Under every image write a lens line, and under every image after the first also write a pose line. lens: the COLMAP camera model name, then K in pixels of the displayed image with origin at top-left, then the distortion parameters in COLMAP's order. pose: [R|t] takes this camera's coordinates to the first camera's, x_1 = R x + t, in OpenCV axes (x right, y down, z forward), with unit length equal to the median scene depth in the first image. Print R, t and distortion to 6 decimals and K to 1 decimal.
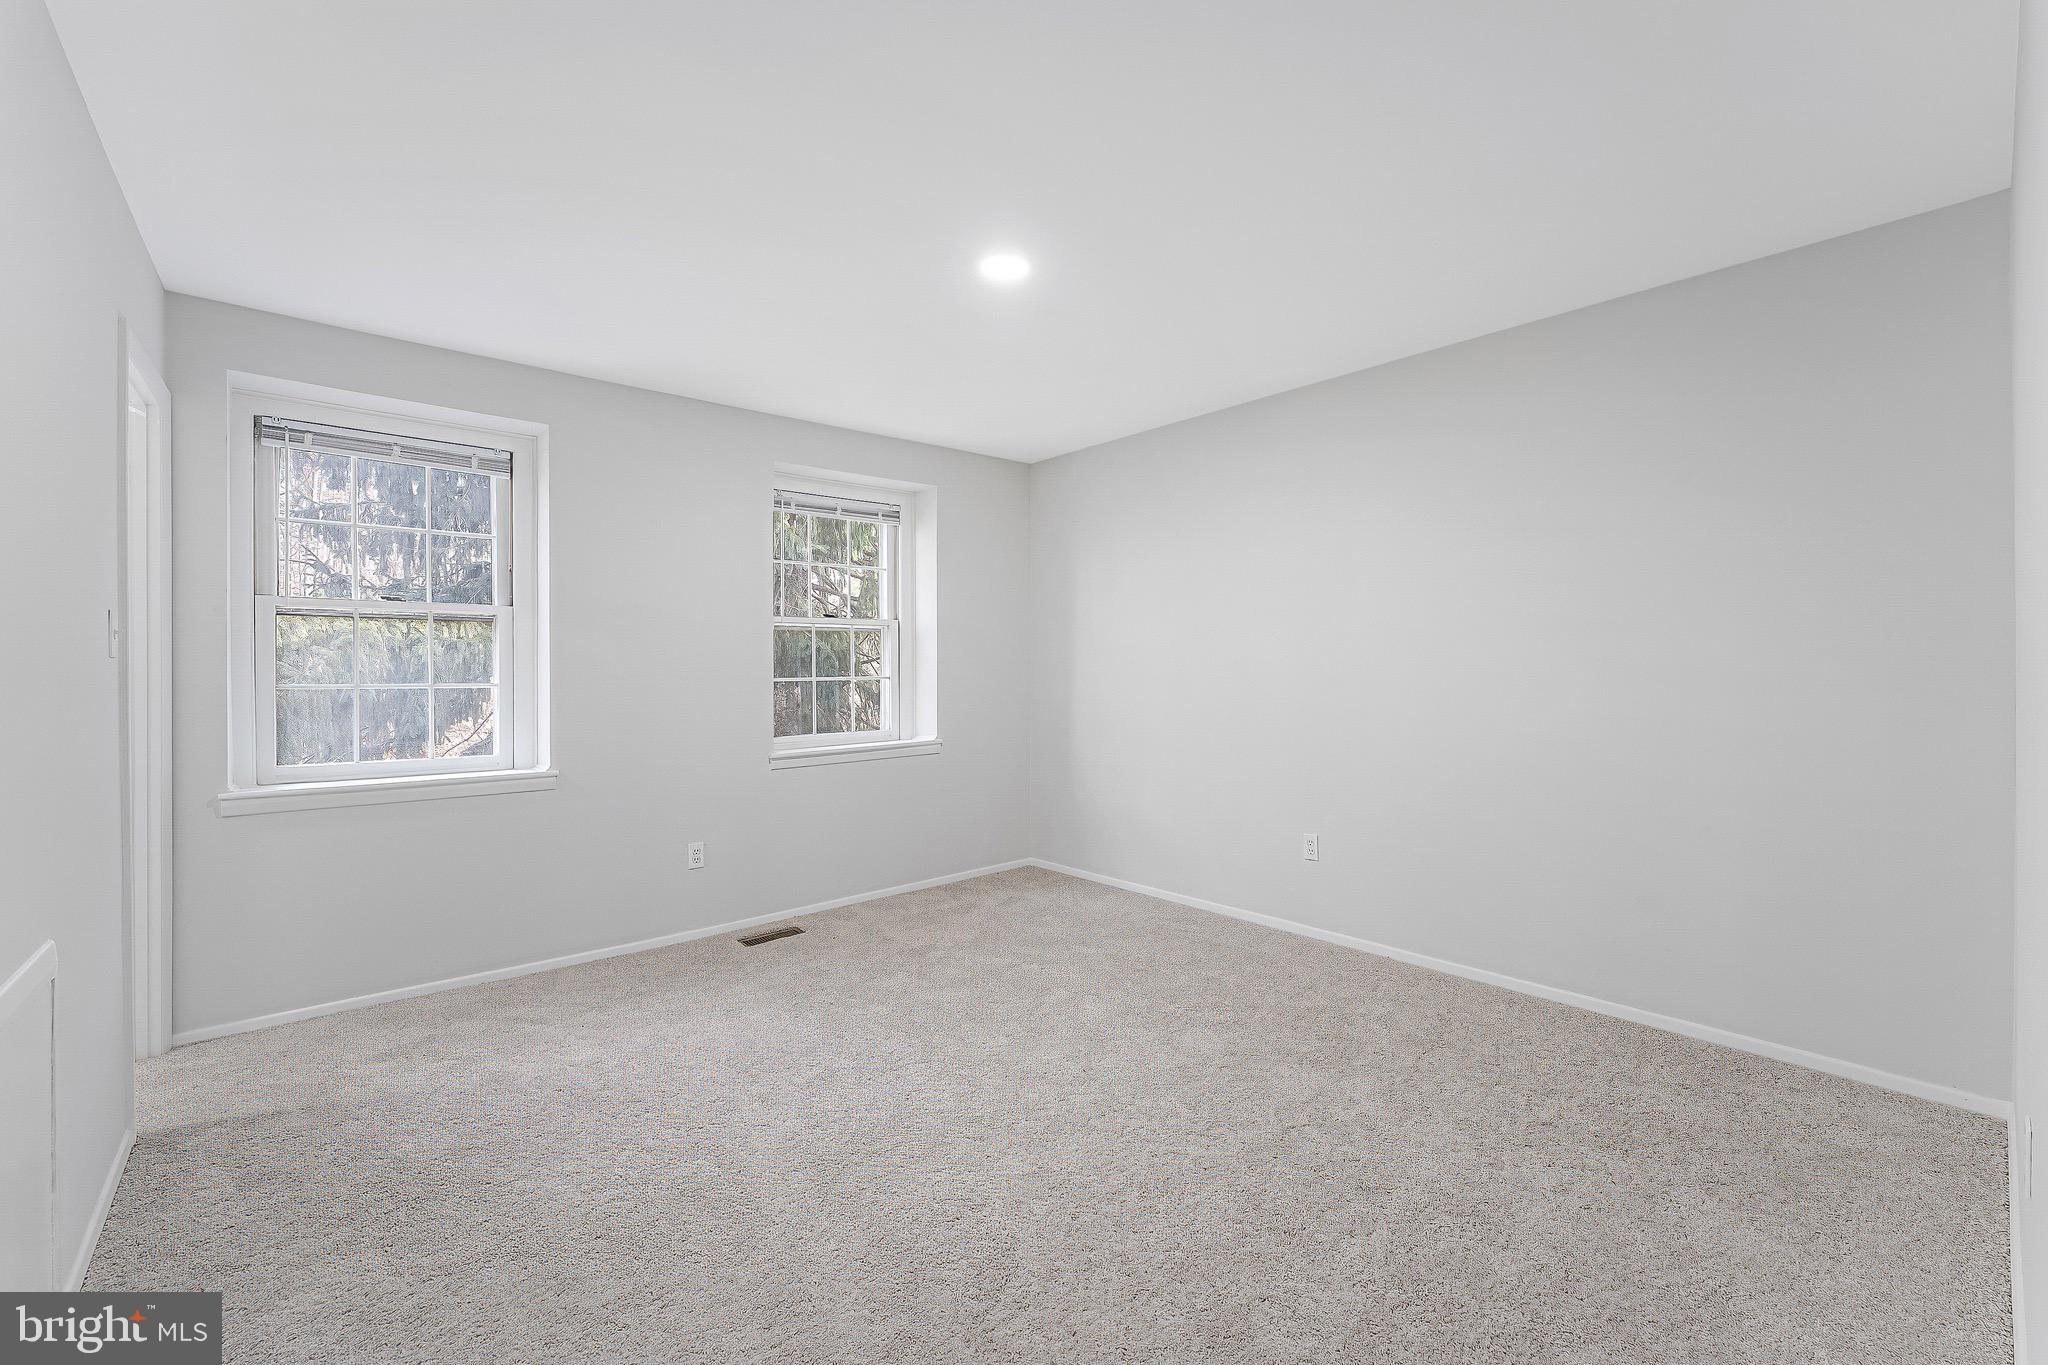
lens RADIAL K [[821.1, 0, 1032.6], [0, 821.1, 675.8], [0, 0, 1]] dist [0.000605, -0.000101]
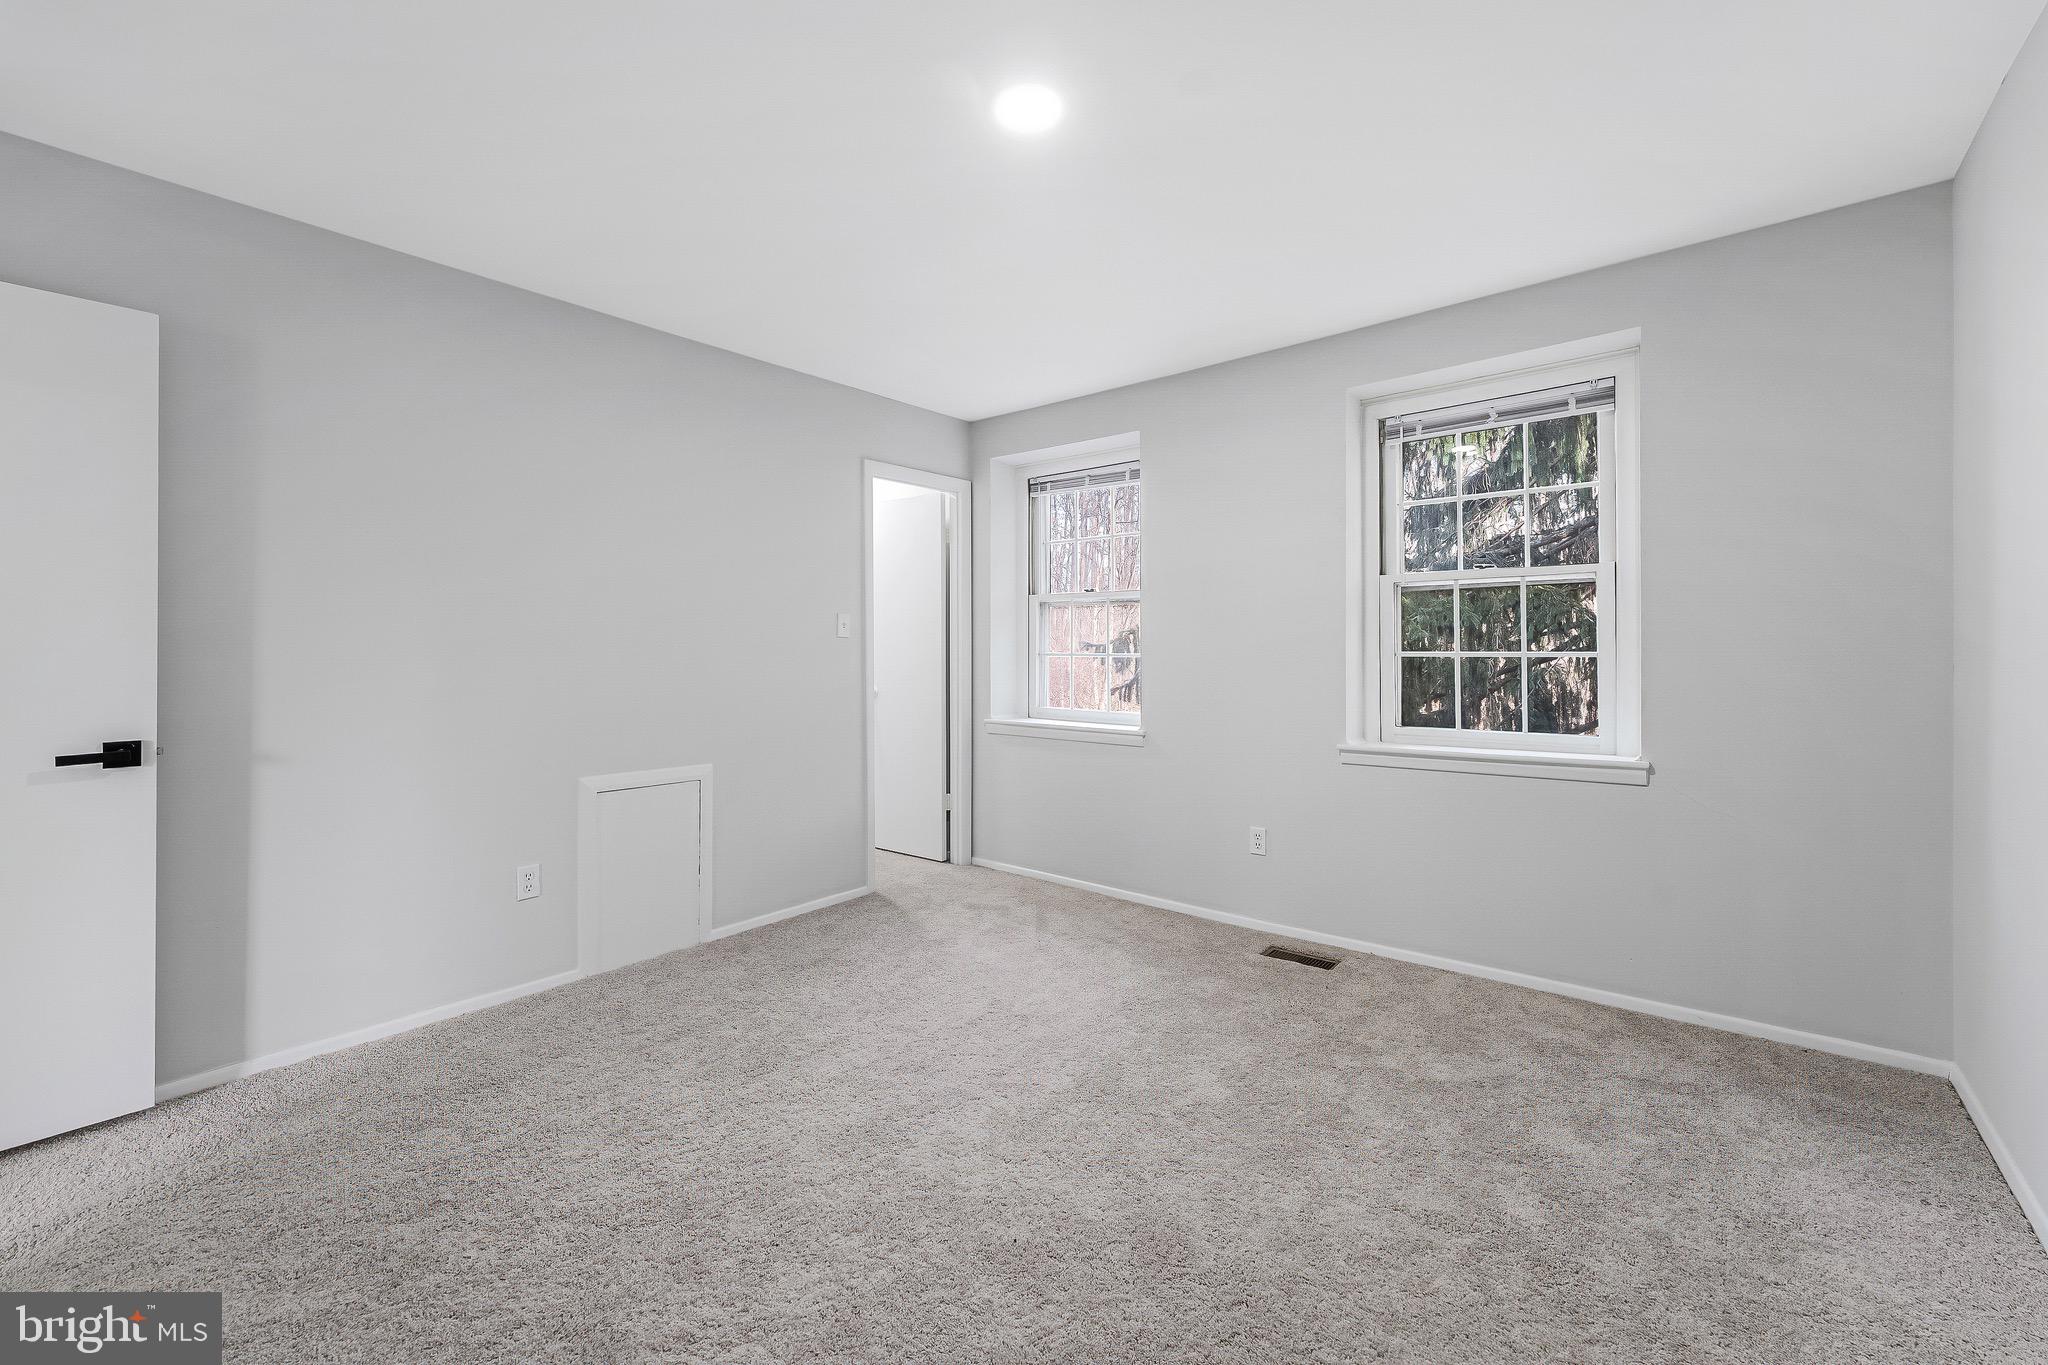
lens RADIAL K [[844.6, 0, 1029.4], [0, 844.6, 643.9], [0, 0, 1]] dist [0.001565, -0.000159]
pose [[0.165675, 0.009034, -0.986139, 0.501236], [0.002966, 0.999949, 0.009659, -0.016844], [0.986176, -0.004525, 0.165639, 0.586461]]
